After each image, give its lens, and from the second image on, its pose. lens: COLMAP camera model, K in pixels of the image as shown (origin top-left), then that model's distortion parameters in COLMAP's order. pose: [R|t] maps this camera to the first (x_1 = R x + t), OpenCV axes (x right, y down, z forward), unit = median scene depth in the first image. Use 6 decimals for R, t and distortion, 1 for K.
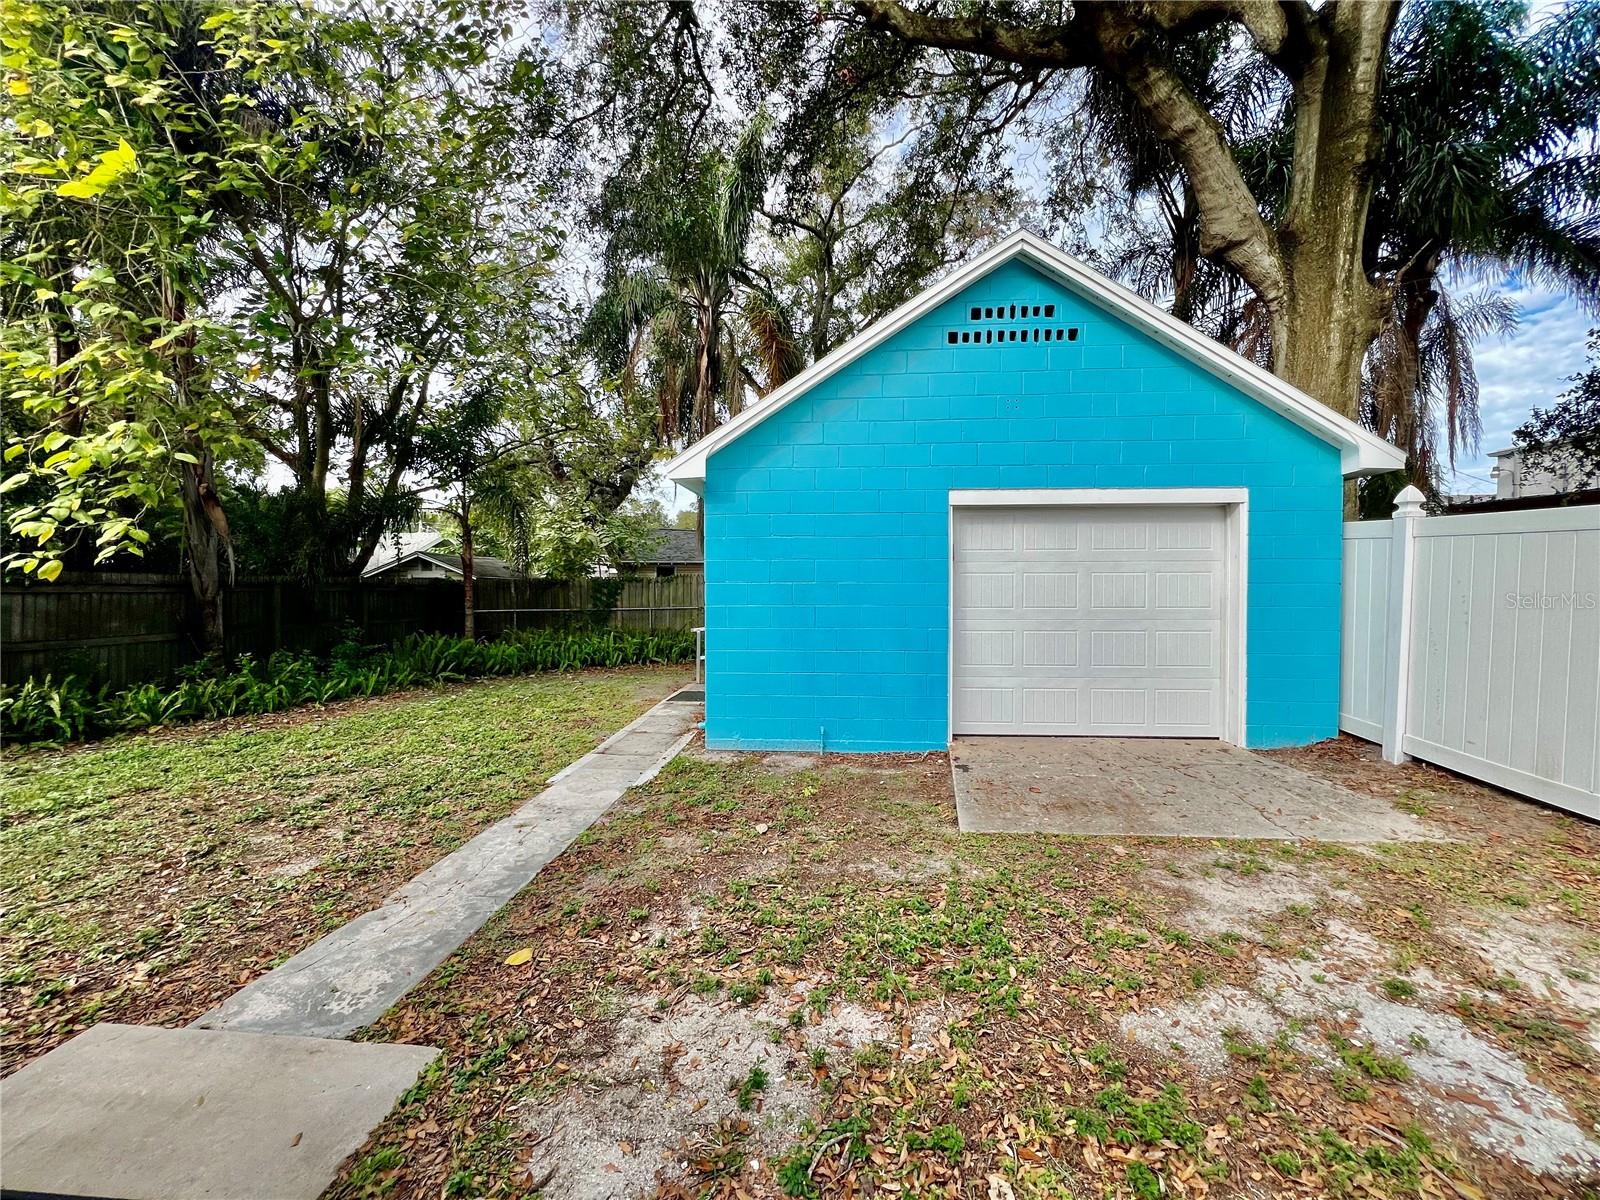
lens RADIAL K [[636.8, 0, 794.6], [0, 636.8, 598.3], [0, 0, 1]] dist [-0.000766, 0.000050]
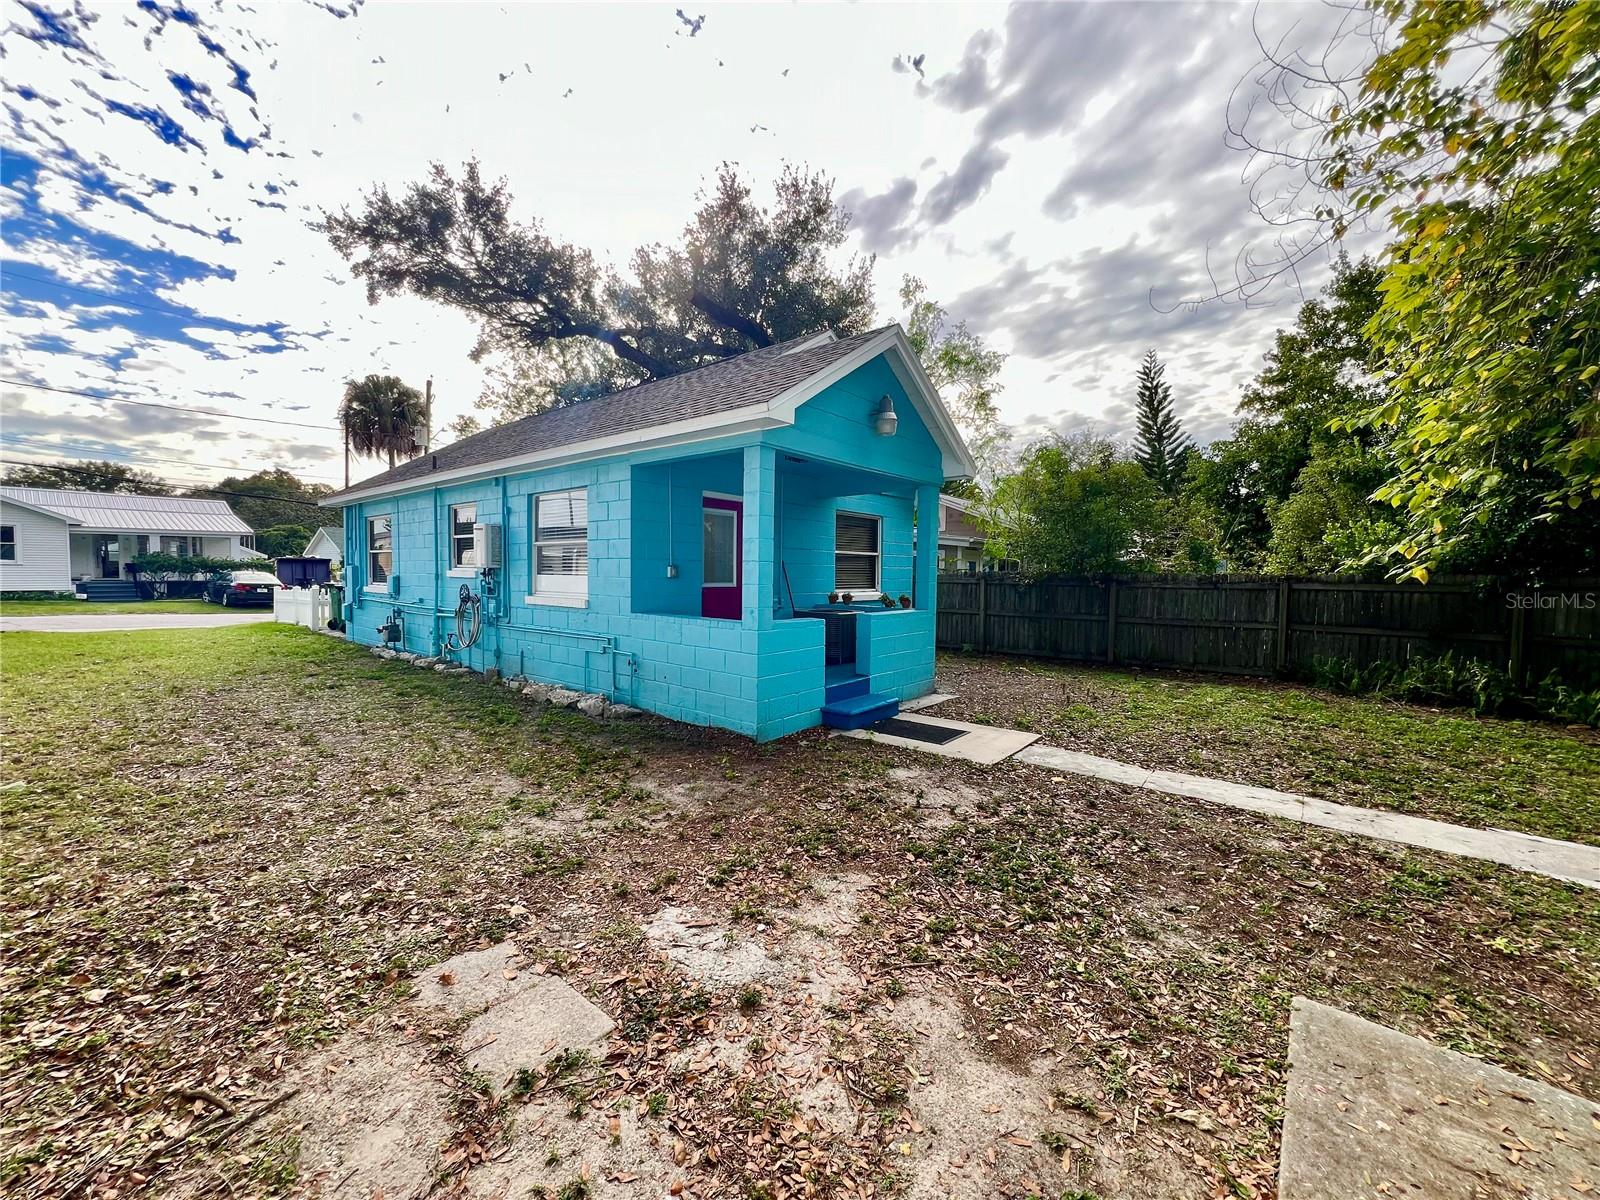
lens RADIAL K [[636.8, 0, 795.6], [0, 636.8, 602.2], [0, 0, 1]] dist [-0.000766, 0.000050]
pose [[-0.575447, 0.020538, -0.817581, 0.927025], [-0.035017, 0.998149, 0.049720, -0.008448], [0.817089, 0.057240, -0.573663, 0.867735]]
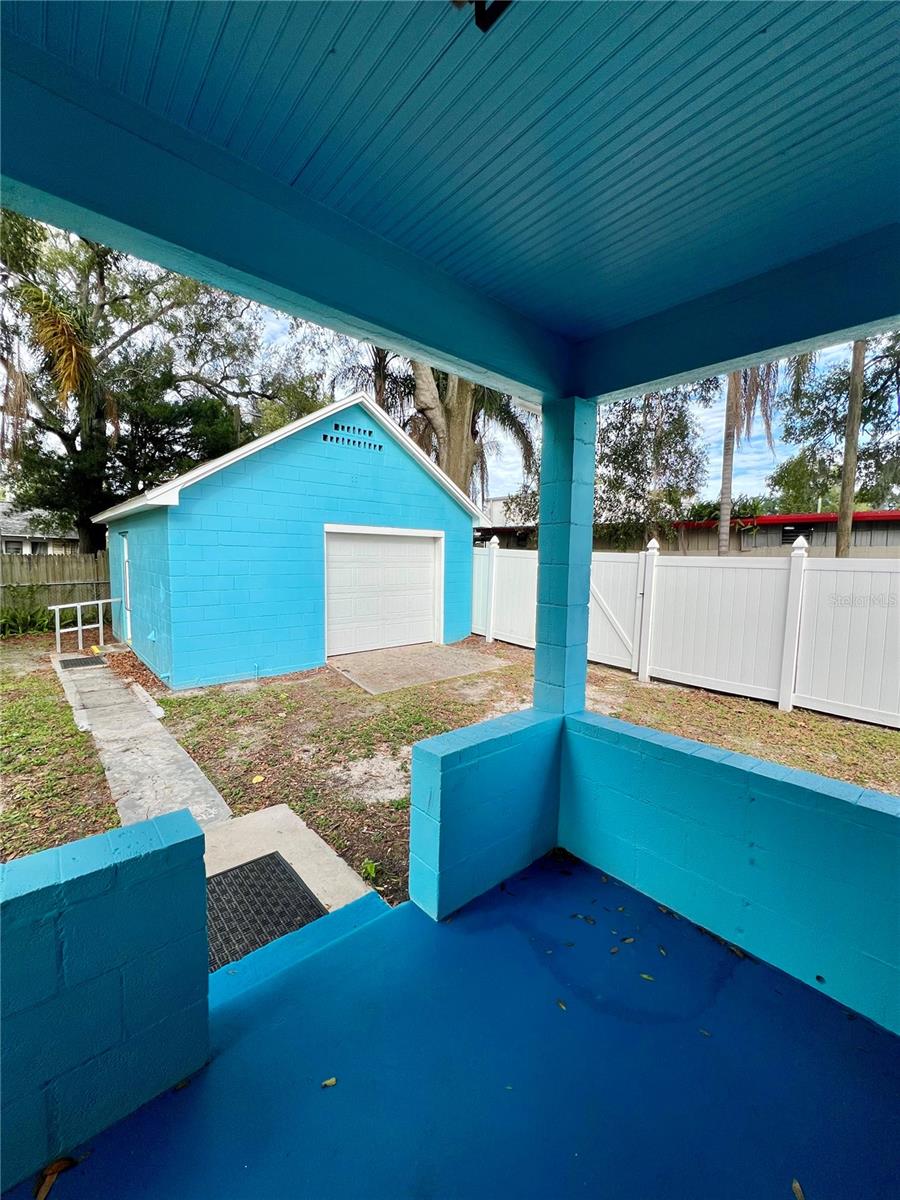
lens RADIAL K [[477.6, 0, 449.7], [0, 477.6, 601.7], [0, 0, 1]] dist [-0.000766, 0.000050]
pose [[0.703345, -0.057701, 0.708503, -0.647041], [0.000408, 0.996733, 0.080769, -0.076701], [-0.710849, -0.056519, 0.701071, -0.291038]]
